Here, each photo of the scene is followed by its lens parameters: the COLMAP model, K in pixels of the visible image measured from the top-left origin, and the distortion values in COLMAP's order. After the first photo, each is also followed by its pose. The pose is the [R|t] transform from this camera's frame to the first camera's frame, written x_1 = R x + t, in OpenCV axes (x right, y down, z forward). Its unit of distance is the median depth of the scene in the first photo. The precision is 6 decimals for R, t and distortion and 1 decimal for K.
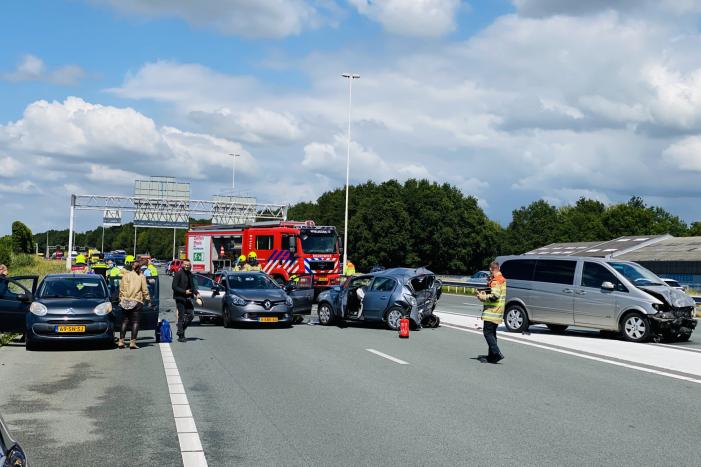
lens RADIAL K [[1054.6, 0, 349.3], [0, 1054.6, 216.0], [0, 0, 1]] dist [0.130785, 0.000000]
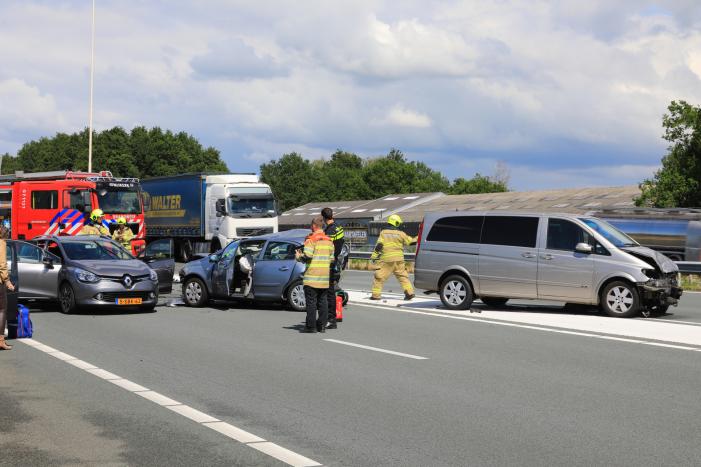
lens RADIAL K [[1210.4, 0, 345.7], [0, 1210.4, 229.0], [0, 0, 1]] dist [0.029600, 0.000000]
pose [[0.966921, -0.009589, 0.254897, -0.138876], [-0.002000, 0.998977, 0.045168, 0.009623], [-0.255070, -0.044183, 0.965913, 0.150821]]
